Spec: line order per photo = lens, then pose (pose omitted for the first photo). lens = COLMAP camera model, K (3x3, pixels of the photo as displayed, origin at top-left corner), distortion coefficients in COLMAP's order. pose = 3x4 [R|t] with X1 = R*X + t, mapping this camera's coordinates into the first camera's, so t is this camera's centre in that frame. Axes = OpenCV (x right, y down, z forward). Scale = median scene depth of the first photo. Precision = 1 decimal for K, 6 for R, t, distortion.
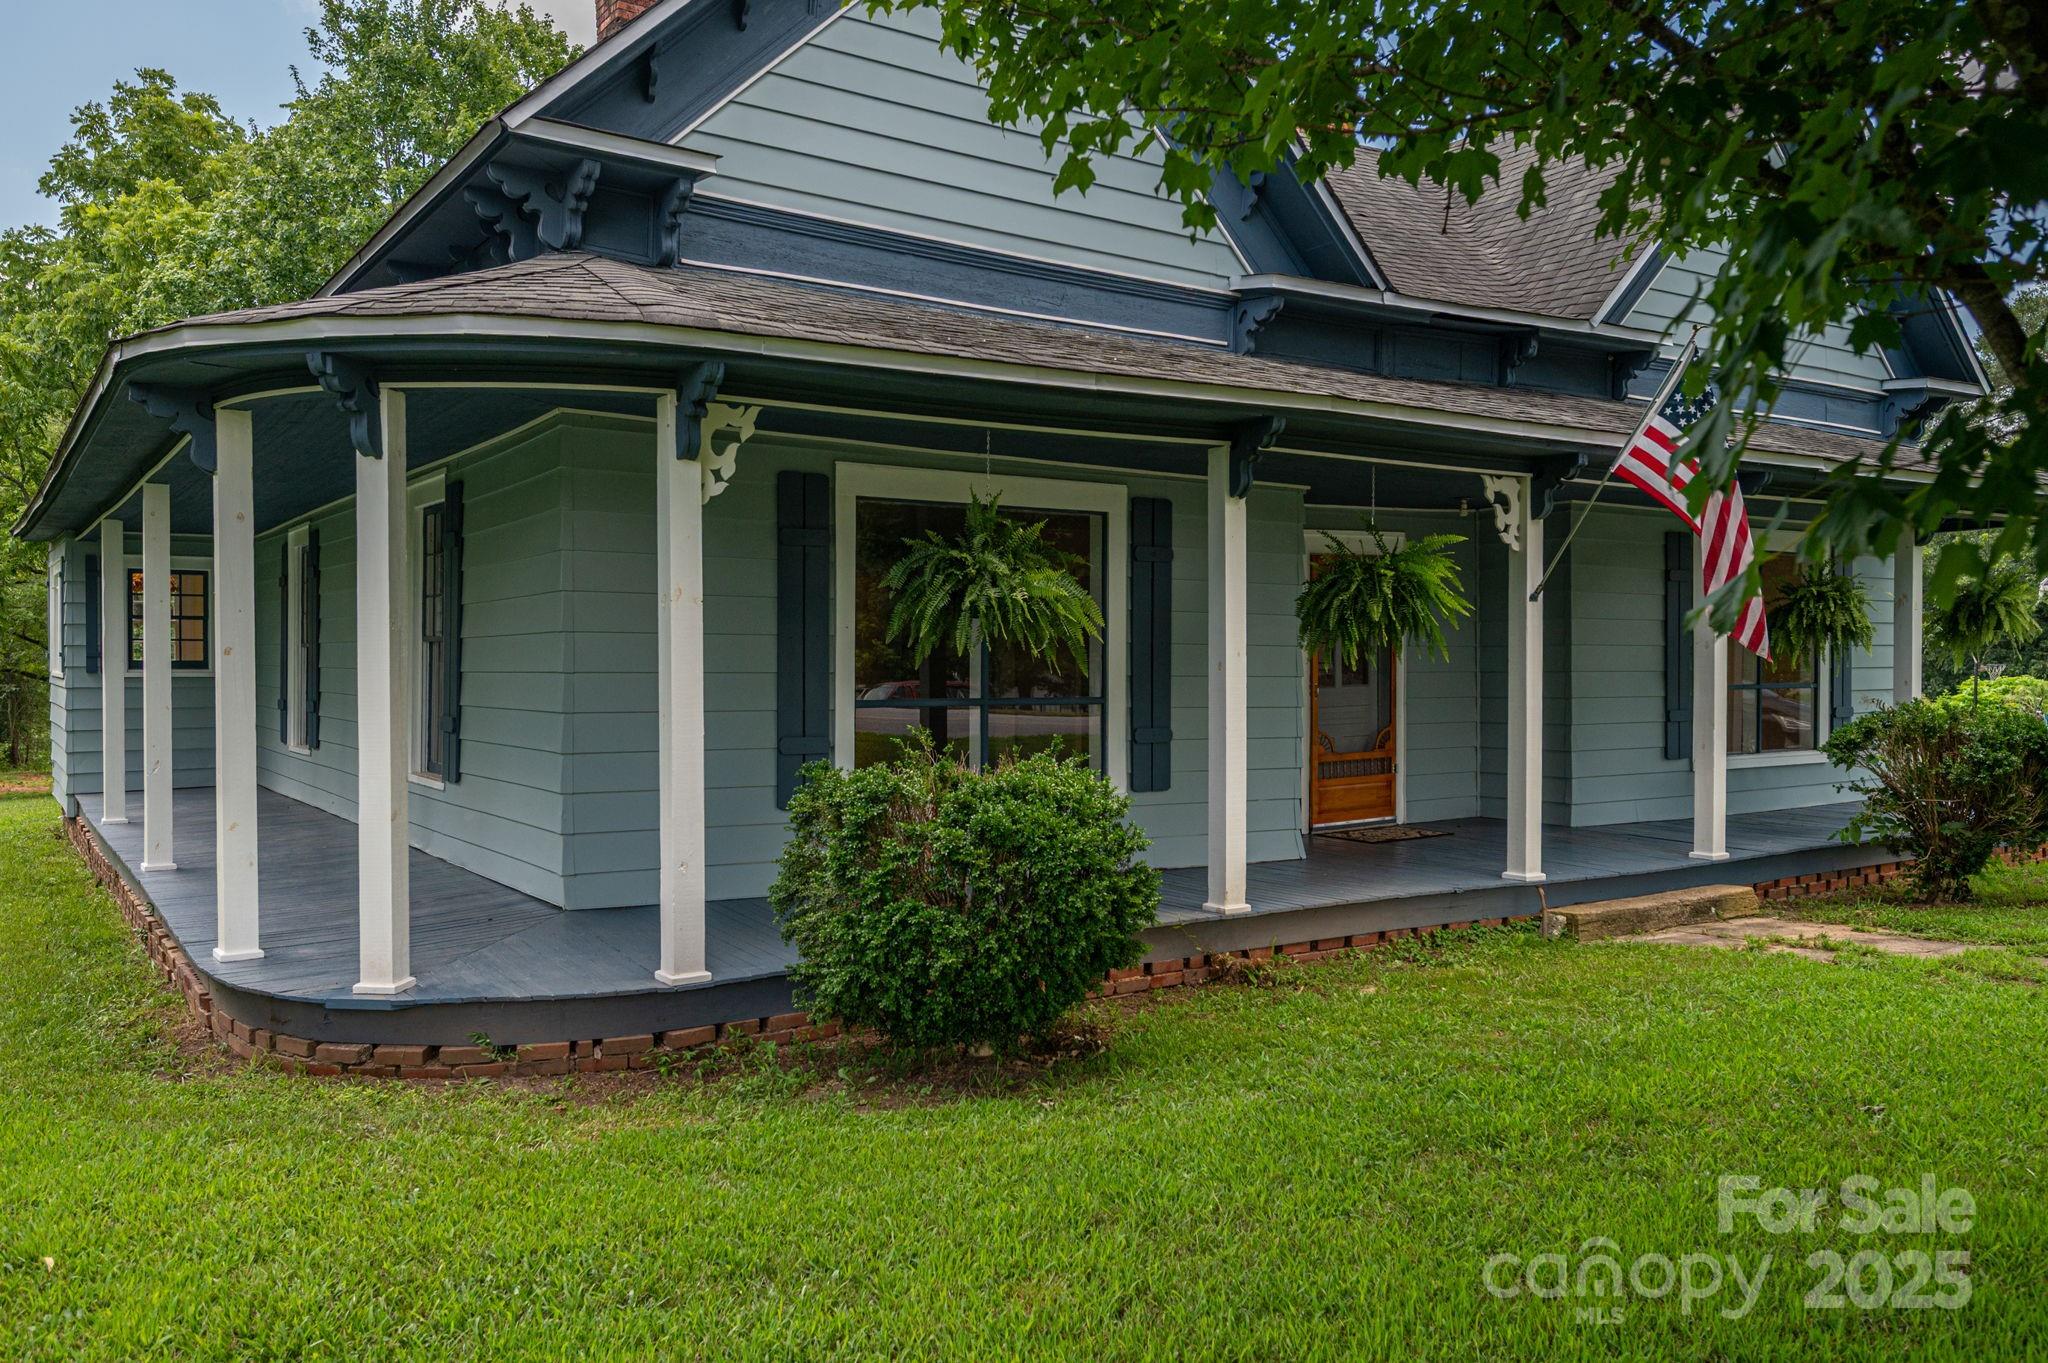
lens RADIAL K [[1779.4, 0, 1026.4], [0, 1779.4, 692.6], [0, 0, 1]] dist [0.005979, 0.005967]
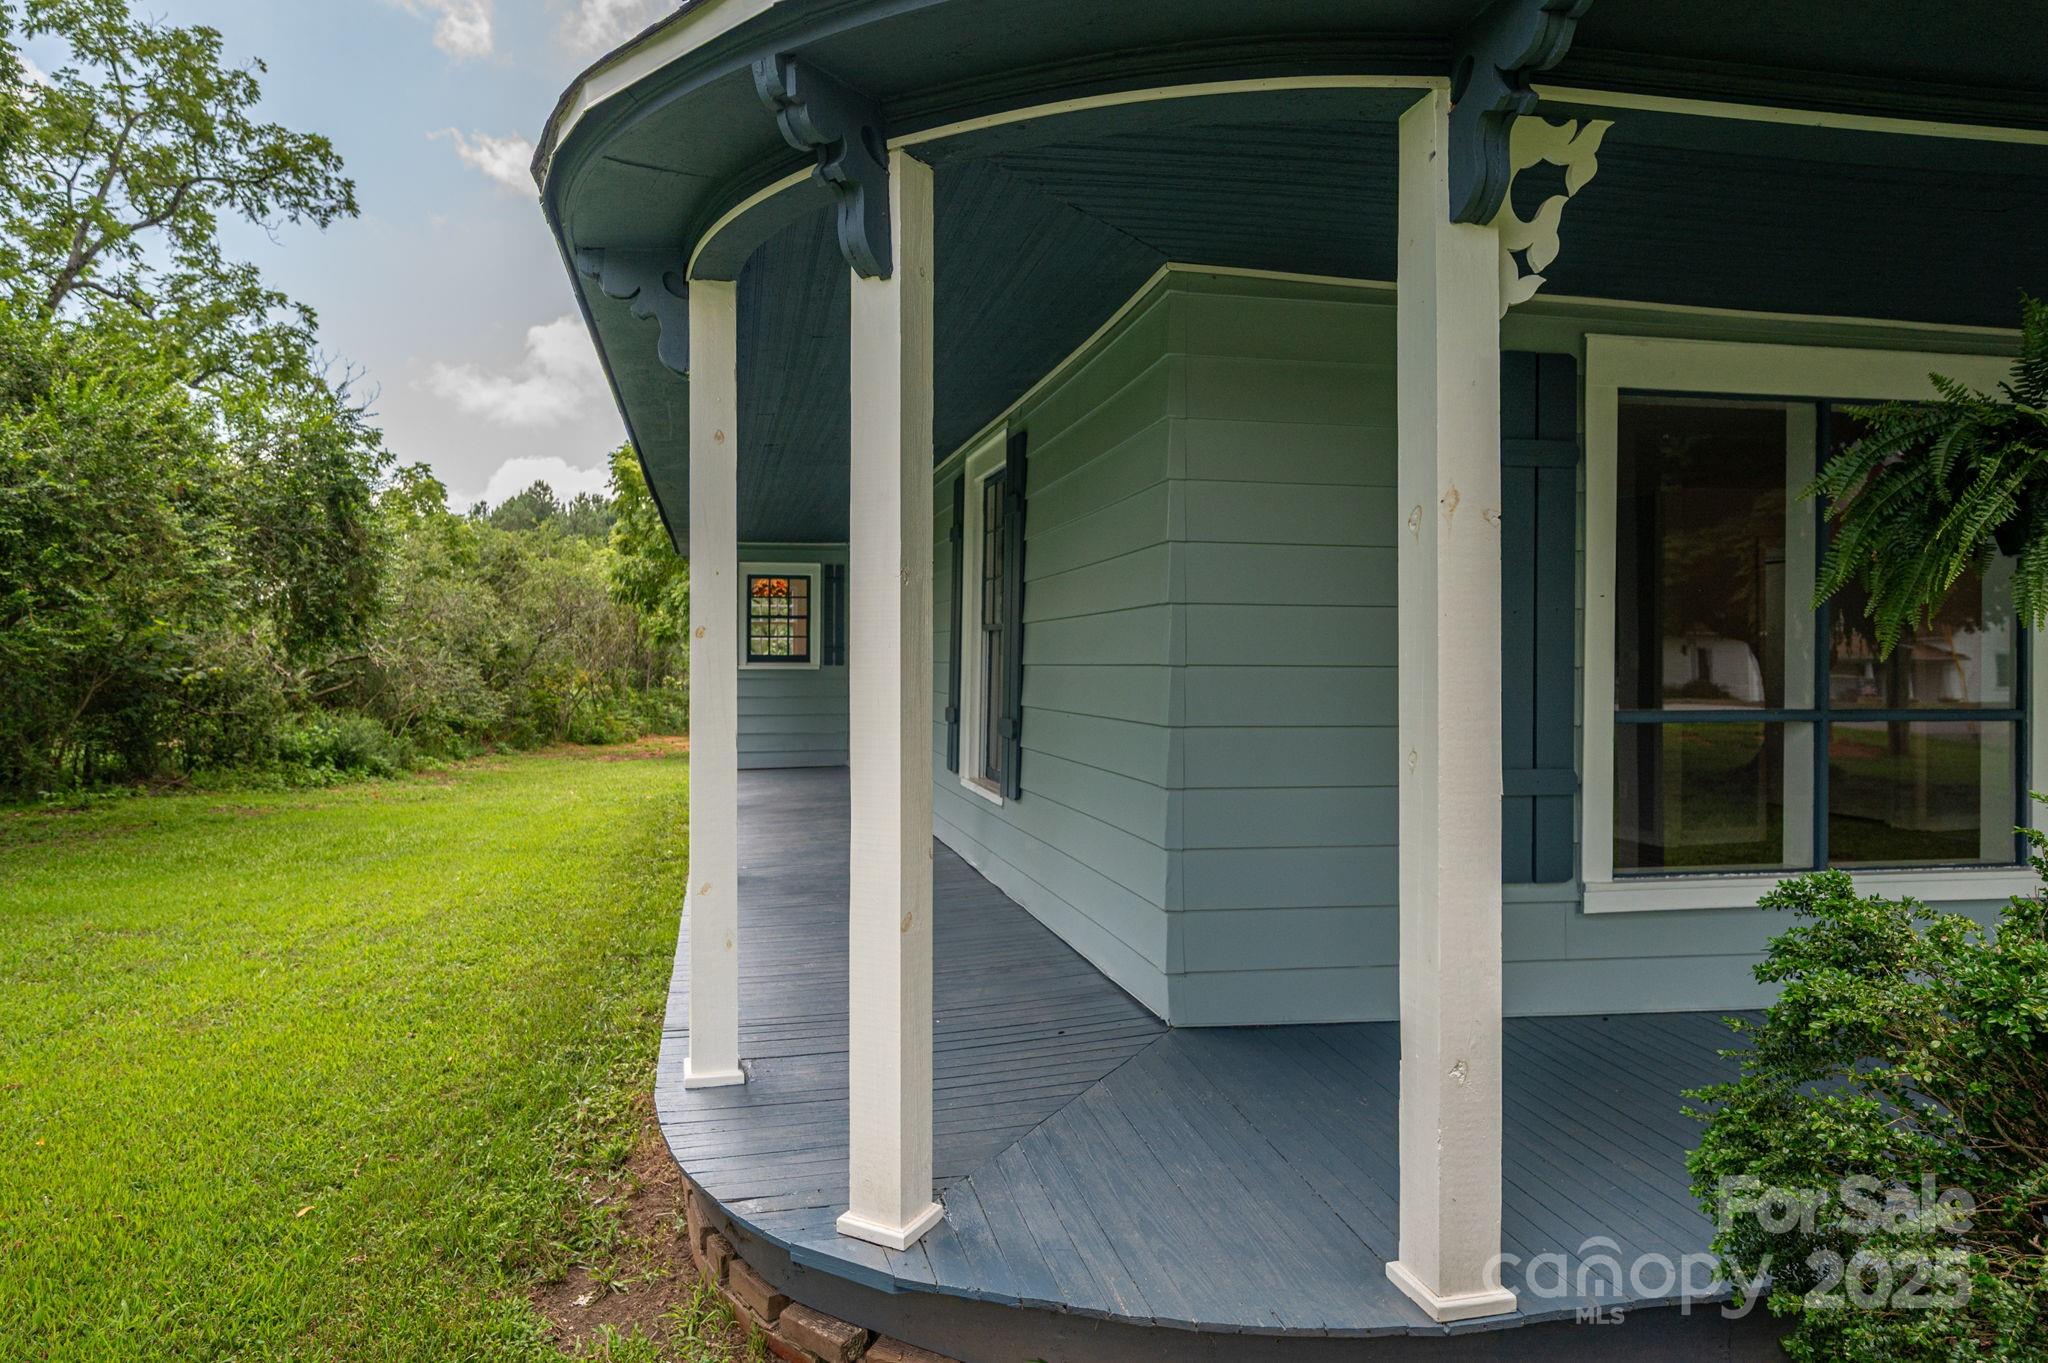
lens RADIAL K [[973.7, 0, 1012.5], [0, 973.7, 683.4], [0, 0, 1]] dist [-0.000807, -0.000178]
pose [[0.950032, 0.008142, -0.312046, -0.201332], [-0.007246, 0.999966, 0.004030, -0.005166], [0.312068, -0.001567, 0.950059, 0.633204]]
